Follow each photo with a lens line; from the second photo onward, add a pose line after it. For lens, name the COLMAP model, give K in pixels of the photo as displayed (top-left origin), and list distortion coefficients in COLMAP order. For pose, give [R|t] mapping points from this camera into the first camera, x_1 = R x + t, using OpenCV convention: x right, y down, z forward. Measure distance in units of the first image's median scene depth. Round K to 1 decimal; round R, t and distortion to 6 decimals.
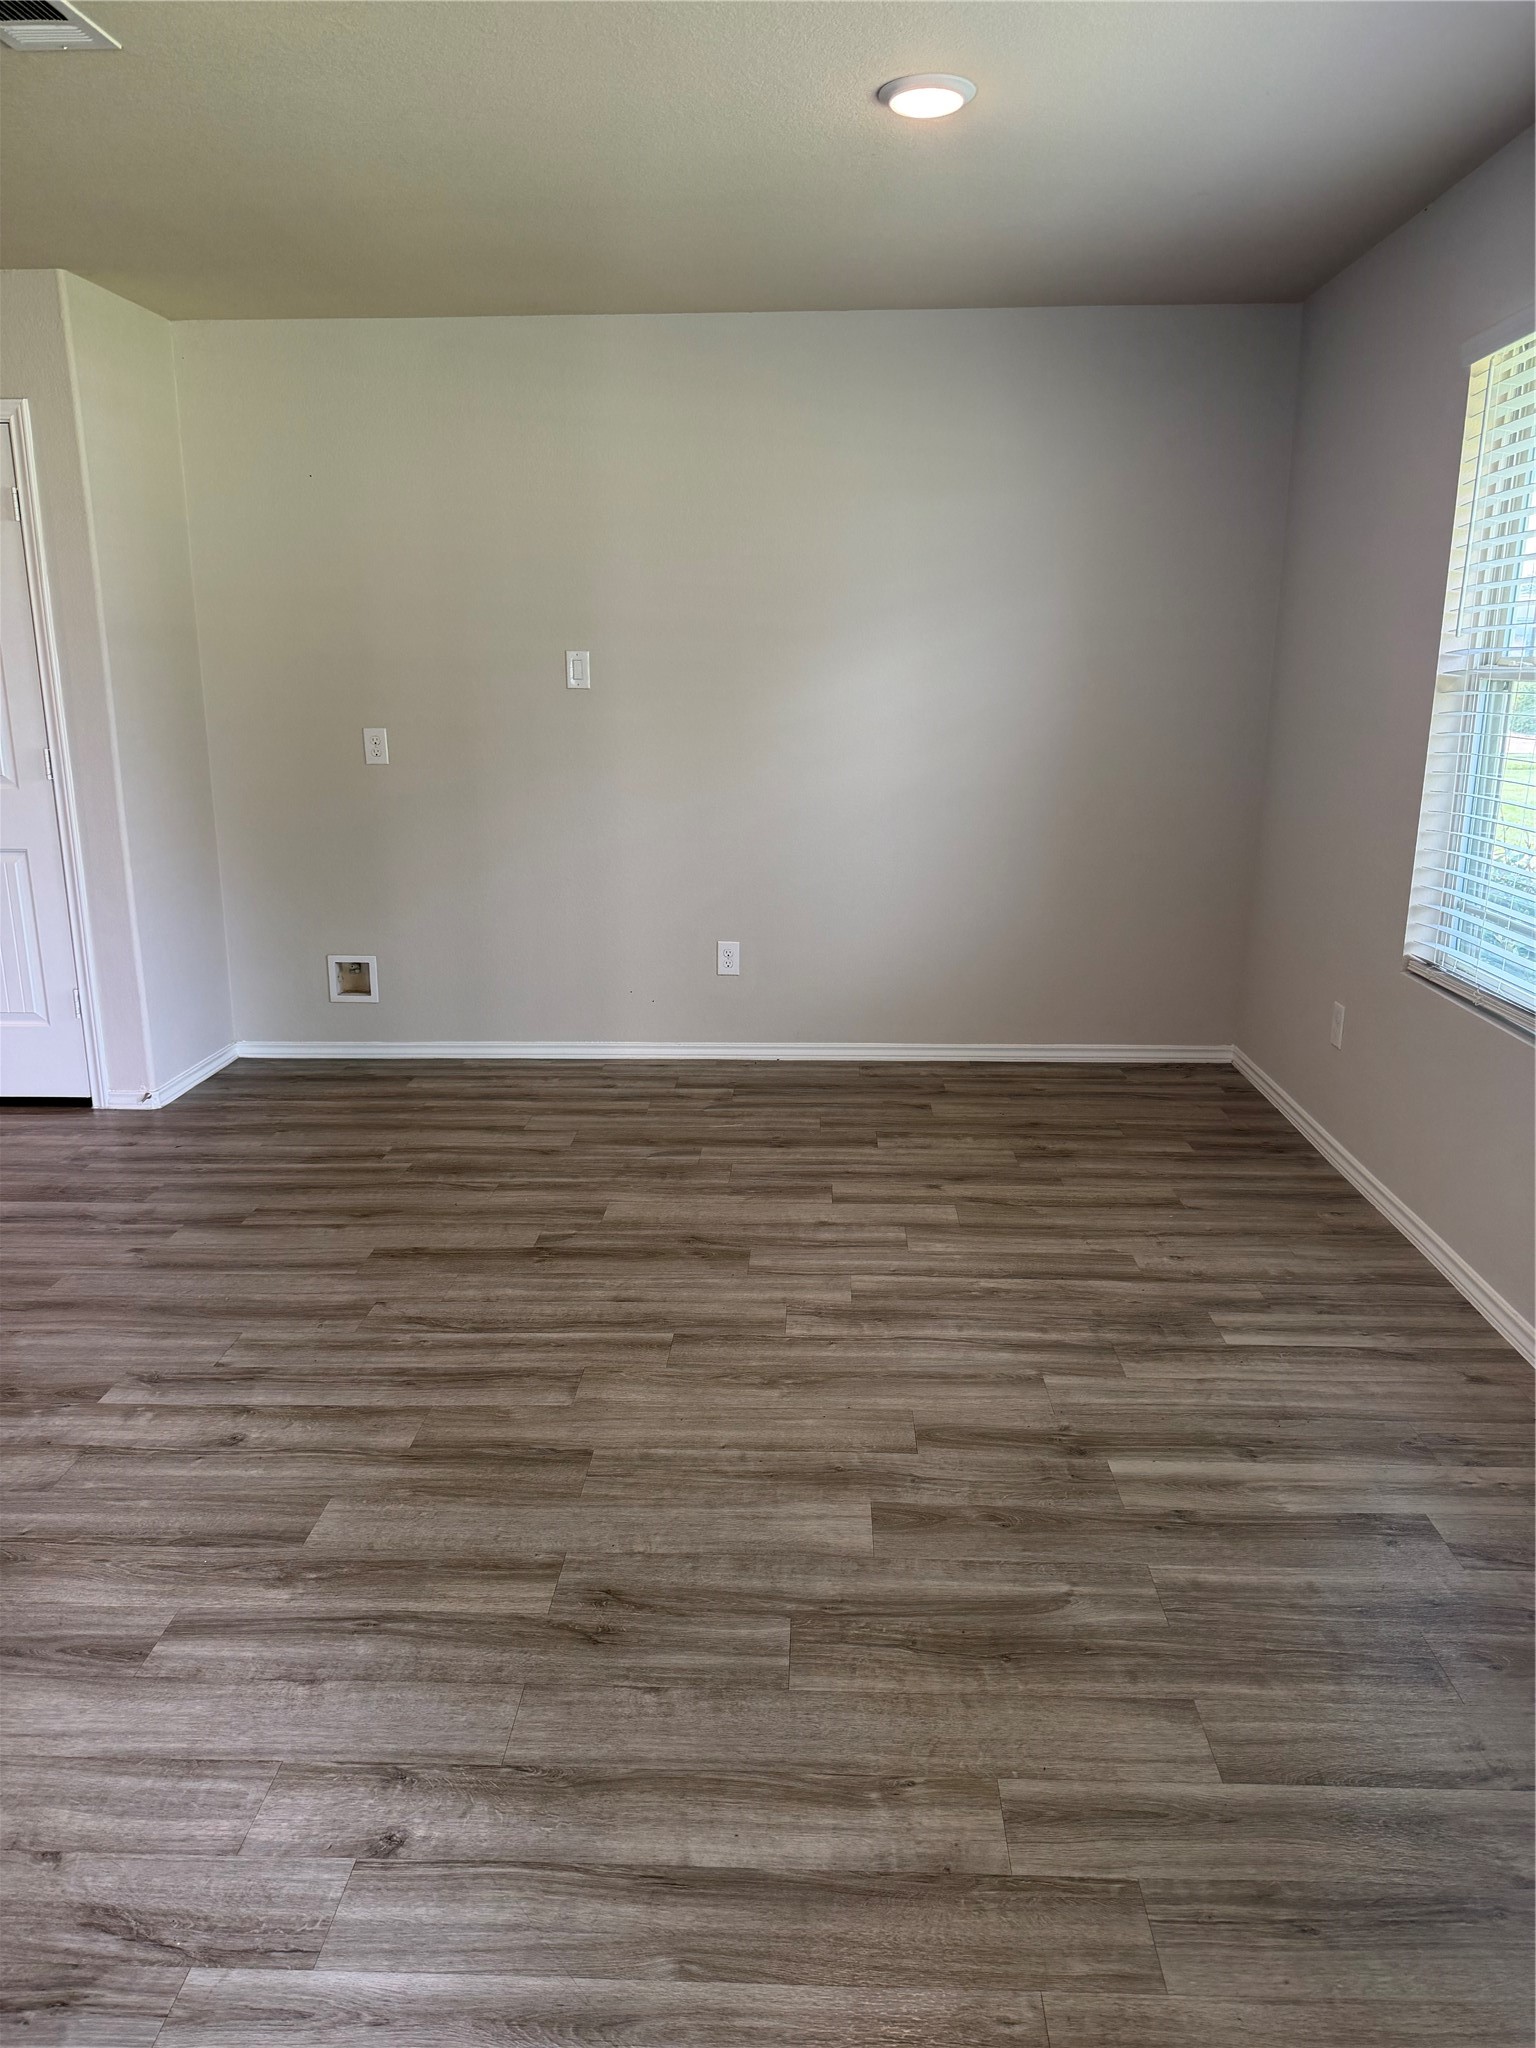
lens RADIAL K [[1422.1, 0, 775.4], [0, 1422.1, 1019.3], [0, 0, 1]] dist [0.071400, -0.109939]
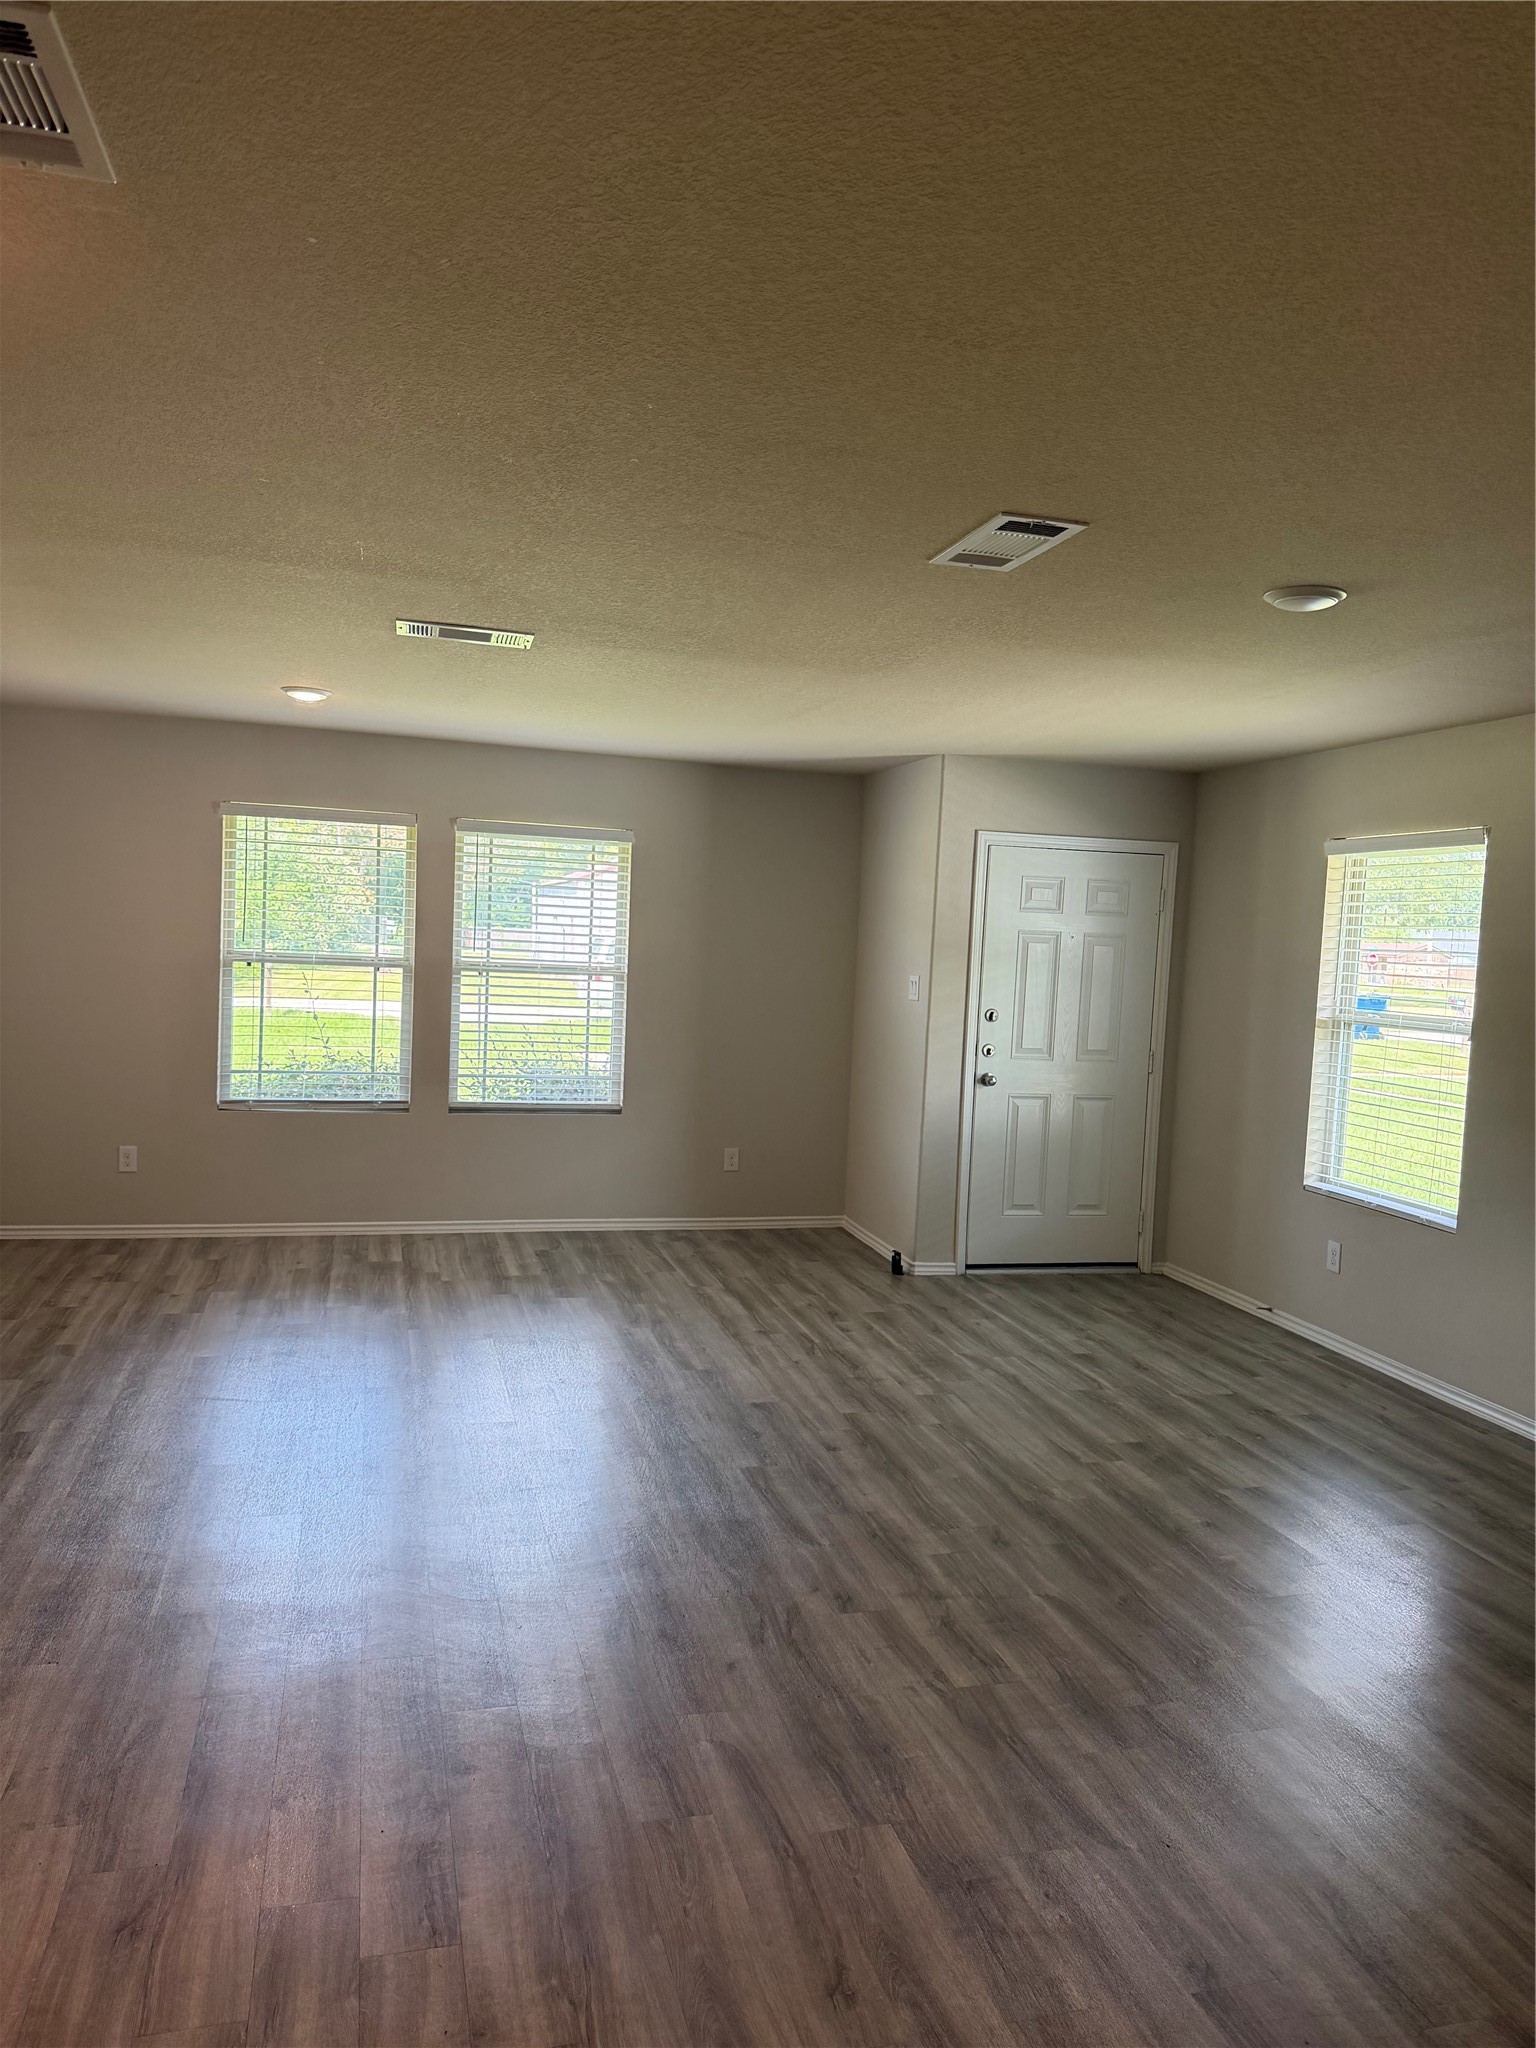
lens RADIAL K [[1424.9, 0, 758.6], [0, 1424.9, 1041.3], [0, 0, 1]] dist [0.027990, -0.039990]
pose [[-0.292128, -0.083920, 0.952690, -1.544082], [0.183825, 0.972641, 0.142045, -0.254594], [-0.938546, 0.216624, -0.268709, 0.799187]]
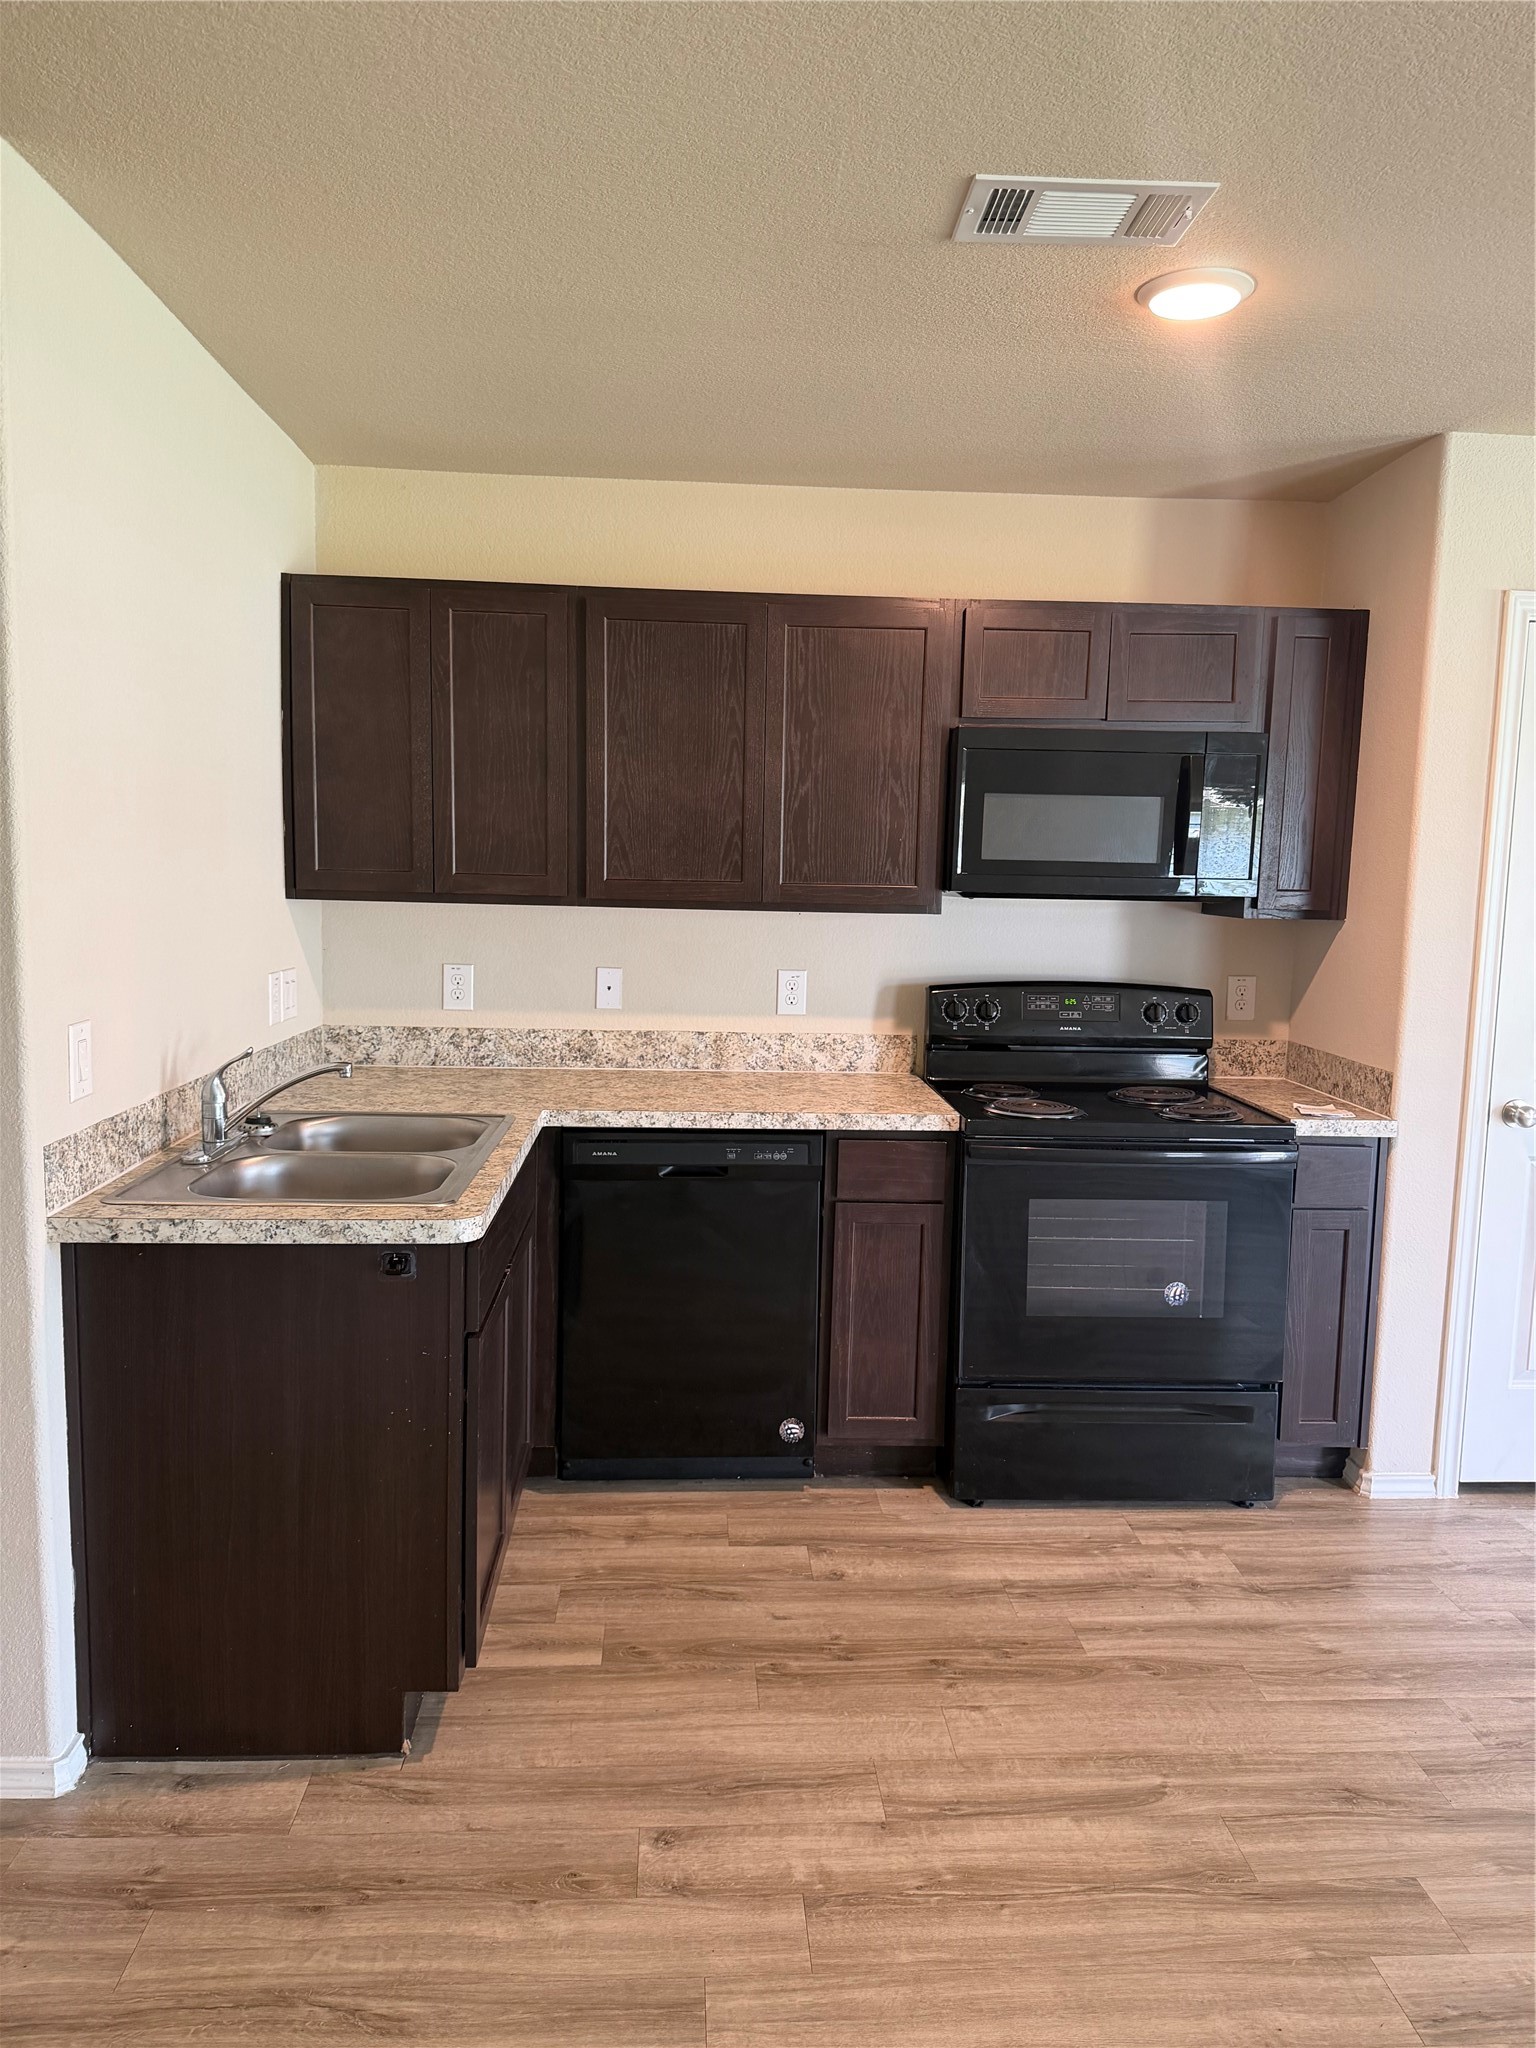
lens RADIAL K [[1465.3, 0, 759.1], [0, 1465.3, 1021.7], [0, 0, 1]] dist [-0.014796, 0.000111]
pose [[0.995579, 0.015601, 0.092622, -1.247086], [-0.003618, 0.991747, -0.128156, -0.107186], [-0.093857, 0.127254, 0.987419, 0.323439]]
